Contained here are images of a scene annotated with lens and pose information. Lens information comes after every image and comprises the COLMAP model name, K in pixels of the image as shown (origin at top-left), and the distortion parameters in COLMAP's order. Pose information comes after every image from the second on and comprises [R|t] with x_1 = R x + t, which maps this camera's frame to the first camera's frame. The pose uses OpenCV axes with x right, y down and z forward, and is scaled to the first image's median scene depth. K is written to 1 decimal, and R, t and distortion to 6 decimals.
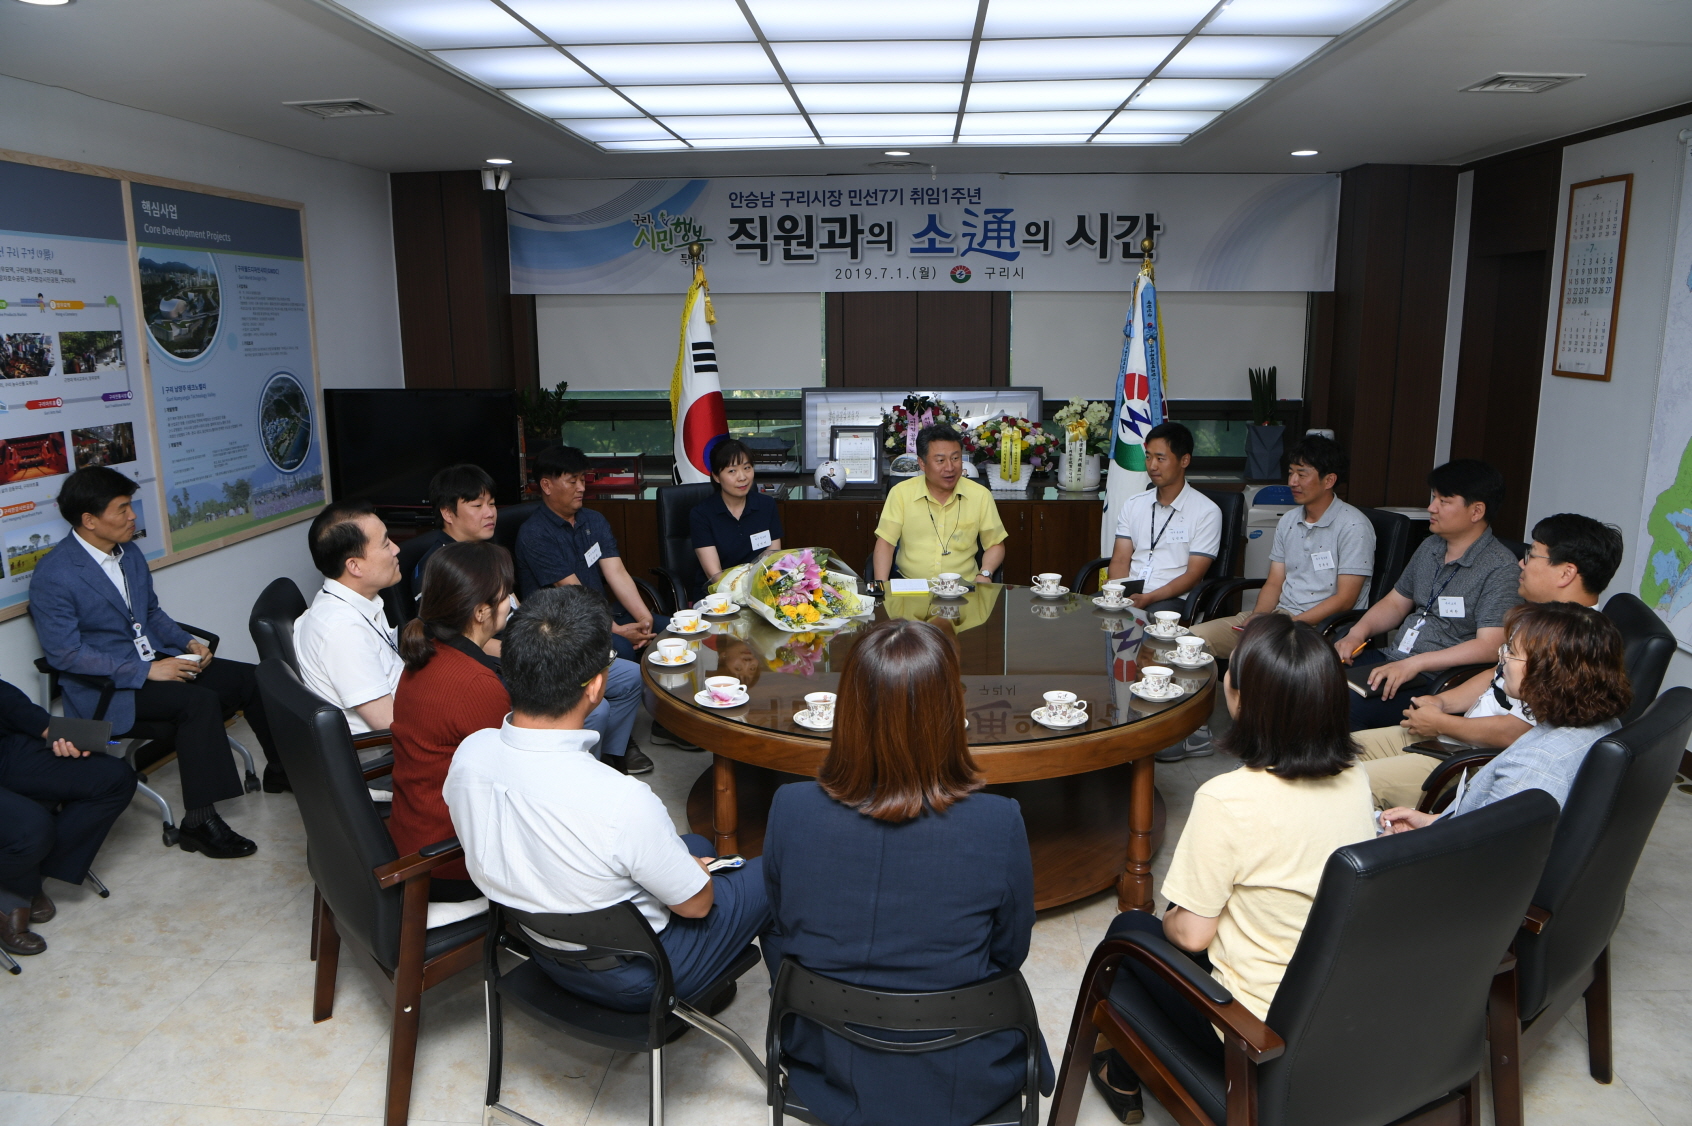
lens RADIAL K [[1141.5, 0, 857.1], [0, 1141.5, 565.2], [0, 0, 1]] dist [-0.082055, 0.016699]
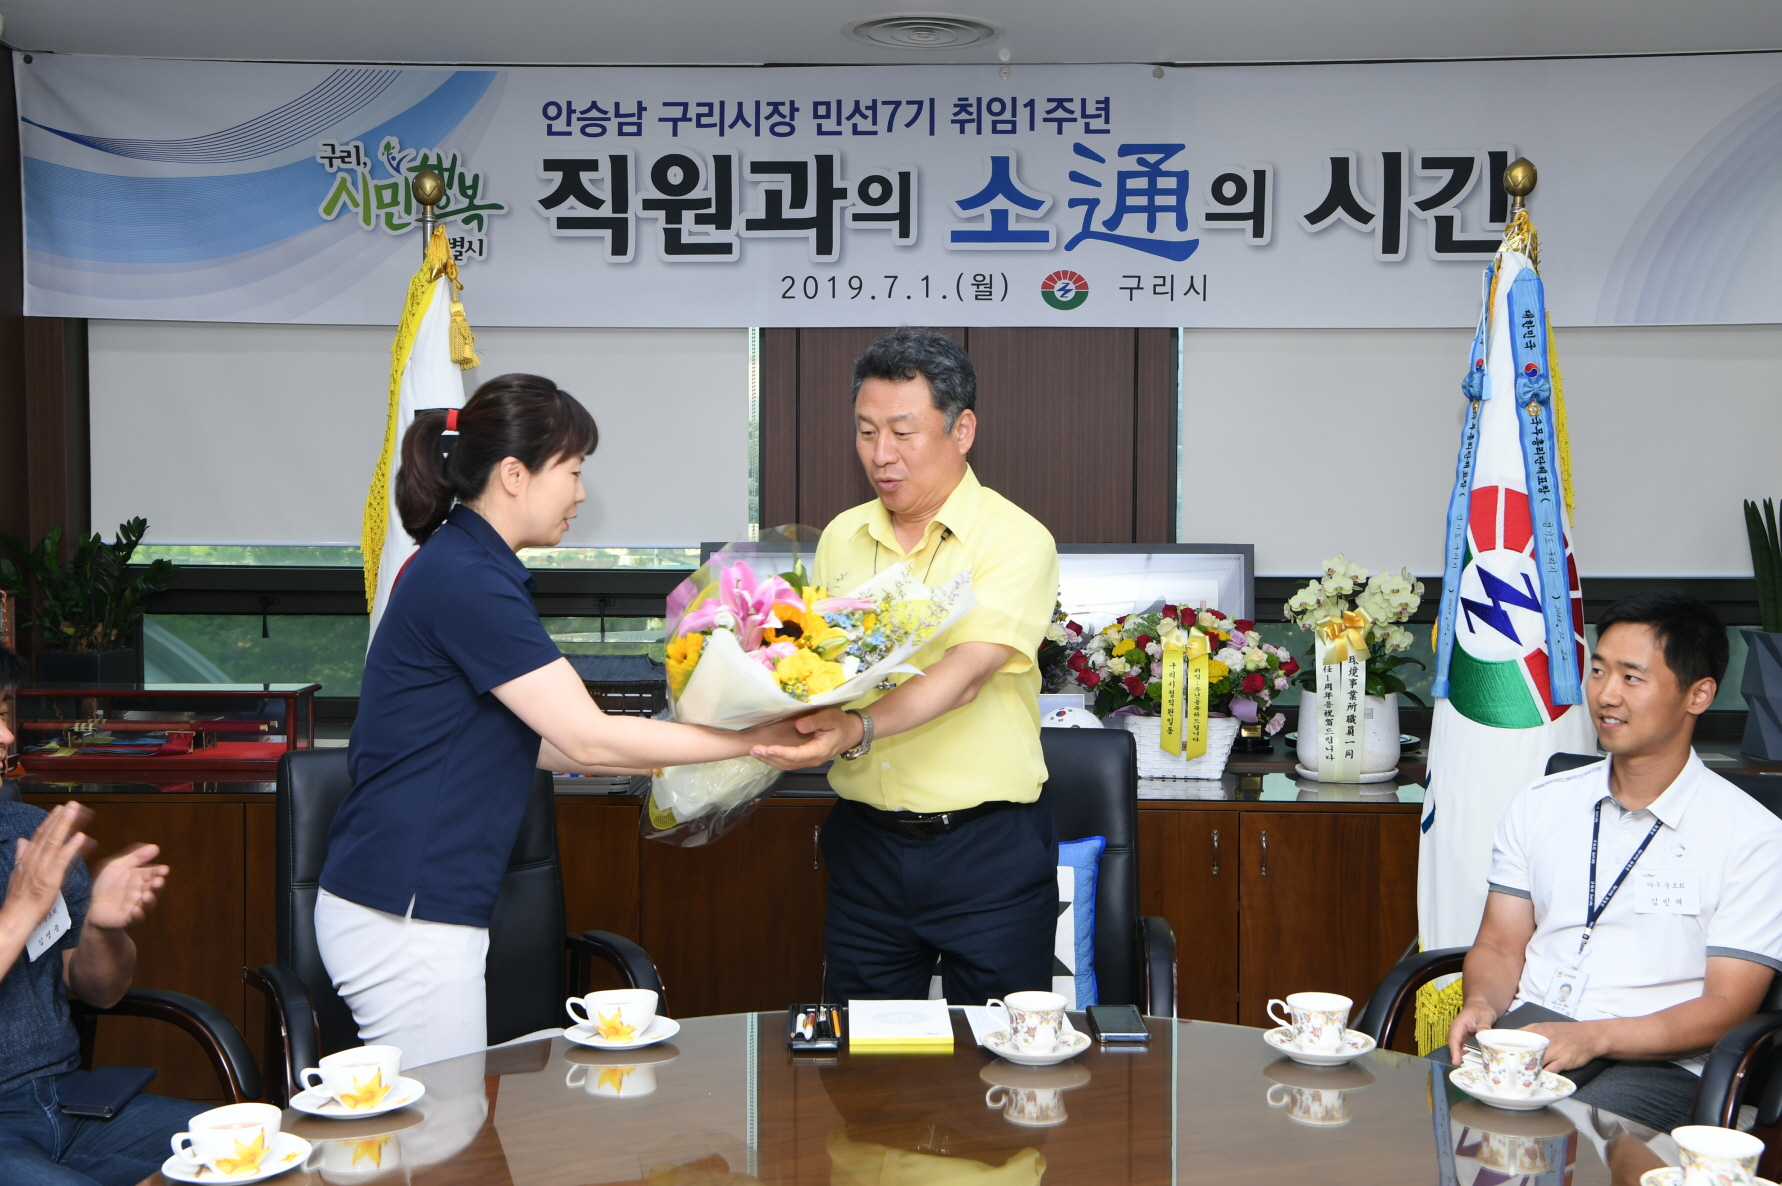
lens RADIAL K [[2114.9, 0, 902.9], [0, 2114.9, 596.7], [0, 0, 1]] dist [0.069085, 0.194006]
pose [[0.999861, 0.010528, 0.012895, 0.023552], [-0.008276, 0.986478, -0.163684, -0.004039], [-0.014444, 0.163554, 0.986429, 0.257805]]
